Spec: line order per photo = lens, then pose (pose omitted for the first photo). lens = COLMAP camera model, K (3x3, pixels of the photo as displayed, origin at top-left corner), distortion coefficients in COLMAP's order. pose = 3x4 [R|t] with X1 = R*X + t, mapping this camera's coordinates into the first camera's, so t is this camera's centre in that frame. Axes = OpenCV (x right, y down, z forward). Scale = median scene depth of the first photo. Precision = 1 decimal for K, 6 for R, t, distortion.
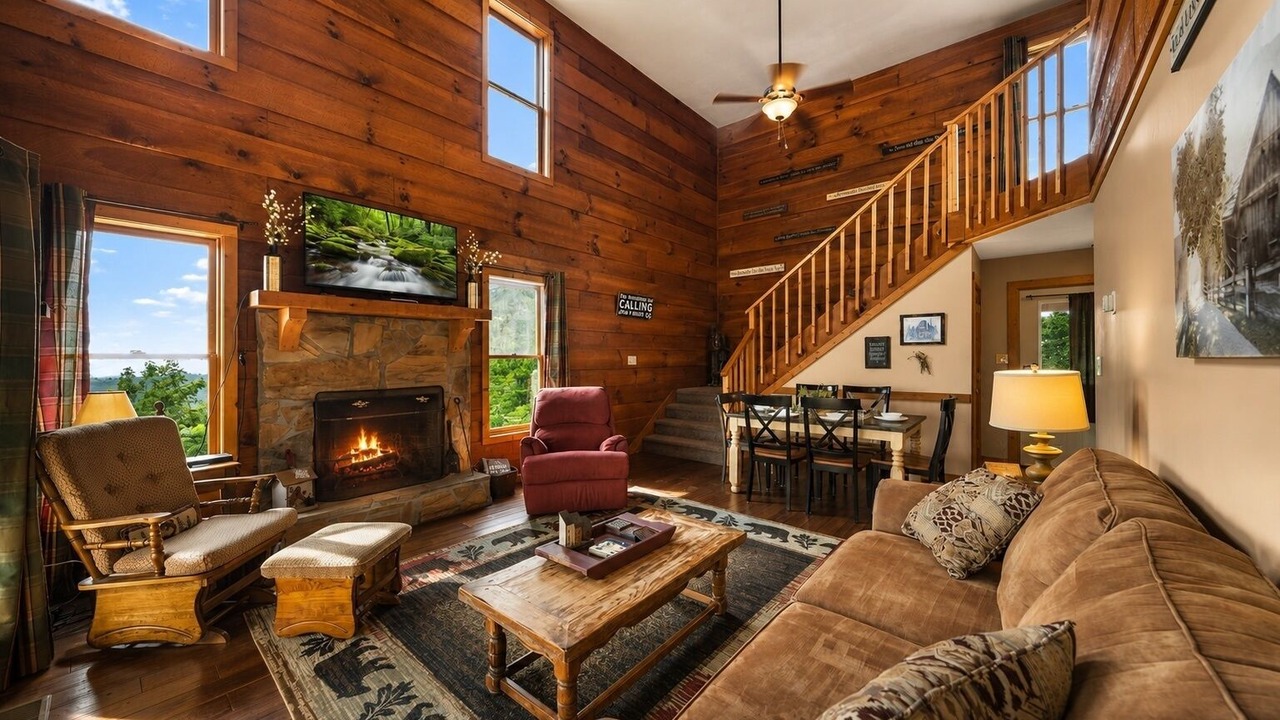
lens RADIAL K [[456.0, 0, 661.8], [0, 456.0, 351.3], [0, 0, 1]] dist [-0.000368, -0.000024]
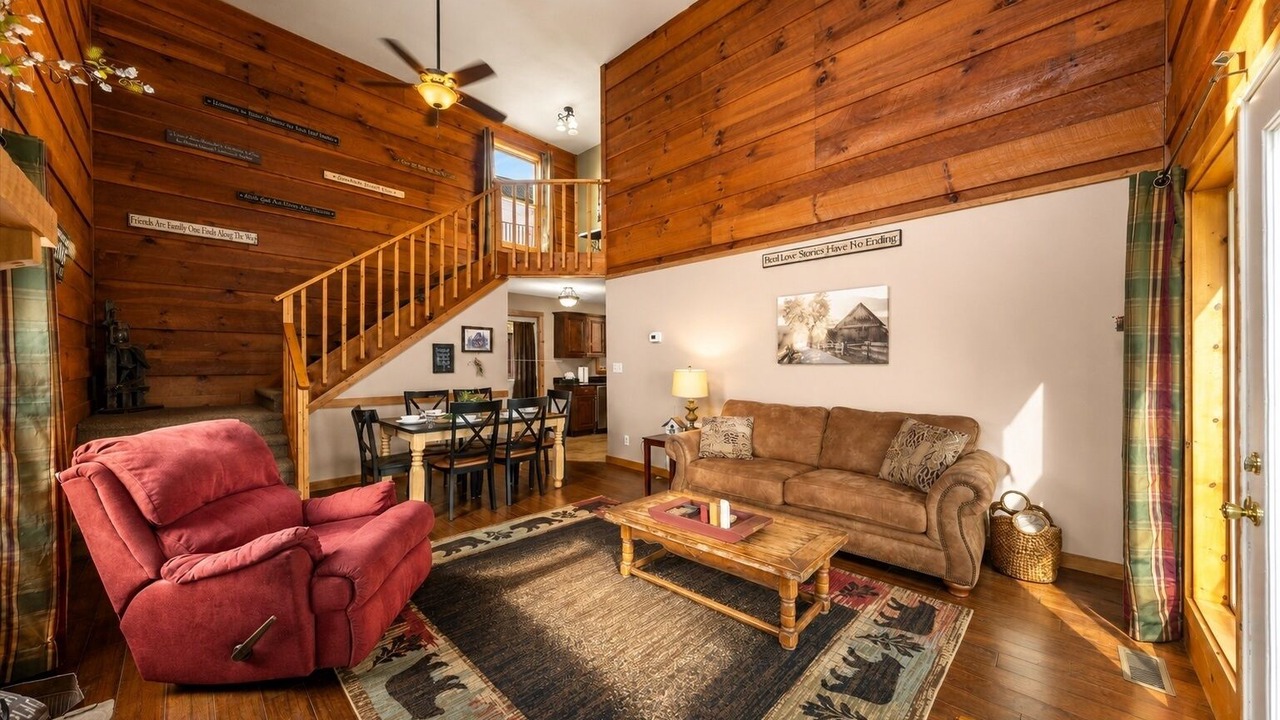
lens RADIAL K [[438.2, 0, 640.0], [0, 438.2, 360.0], [0, 0, 1]] dist [0.000038, -0.000024]
pose [[0.093152, 0.007859, 0.995621, -0.588992], [-0.017691, 0.999824, -0.006237, 0.005795], [-0.995495, -0.017032, 0.093274, 0.496576]]
